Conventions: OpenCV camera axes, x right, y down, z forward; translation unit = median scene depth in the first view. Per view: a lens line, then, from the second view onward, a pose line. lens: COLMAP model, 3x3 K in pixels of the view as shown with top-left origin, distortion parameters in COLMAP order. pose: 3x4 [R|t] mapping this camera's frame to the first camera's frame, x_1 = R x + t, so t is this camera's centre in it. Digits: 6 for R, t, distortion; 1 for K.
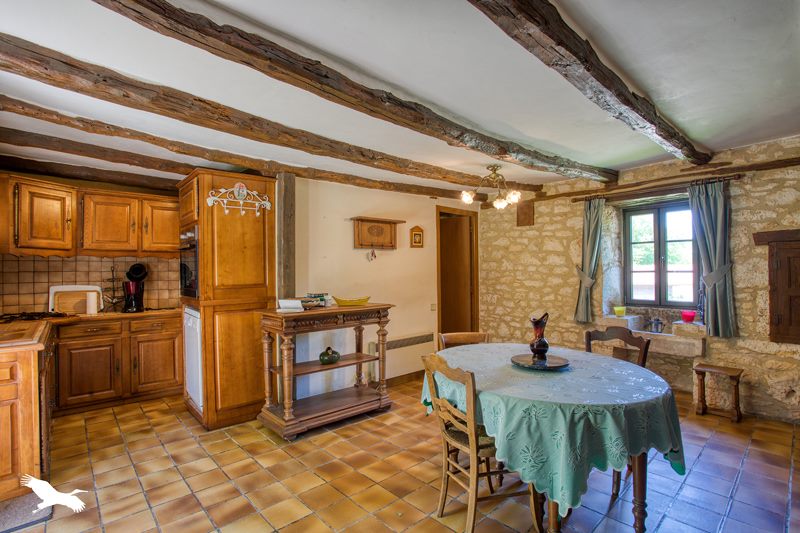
lens RADIAL K [[390.4, 0, 400.3], [0, 390.4, 269.6], [0, 0, 1]] dist [-0.003280, -0.000122]
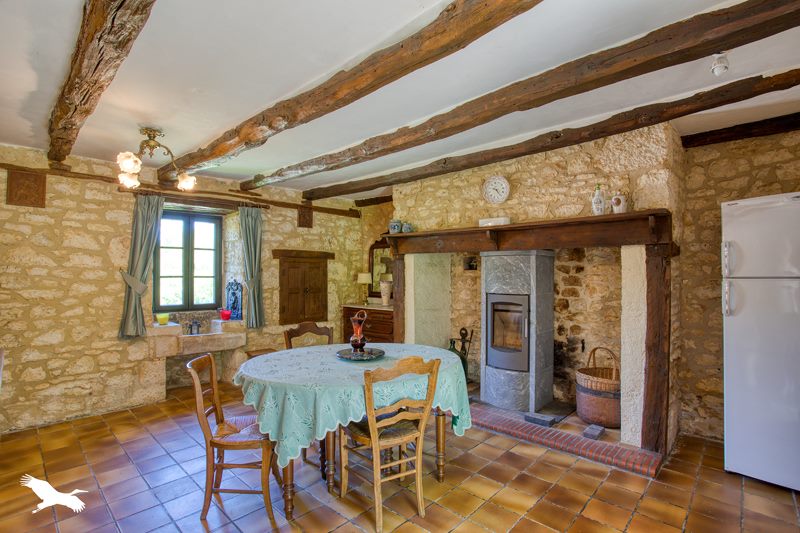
lens RADIAL K [[390.4, 0, 400.7], [0, 390.4, 268.9], [0, 0, 1]] dist [-0.003280, -0.000122]
pose [[-0.025667, 0.024395, 0.999373, -0.375650], [-0.006381, 0.999678, -0.024566, 0.005622], [-0.999650, -0.007007, -0.025503, 0.423656]]
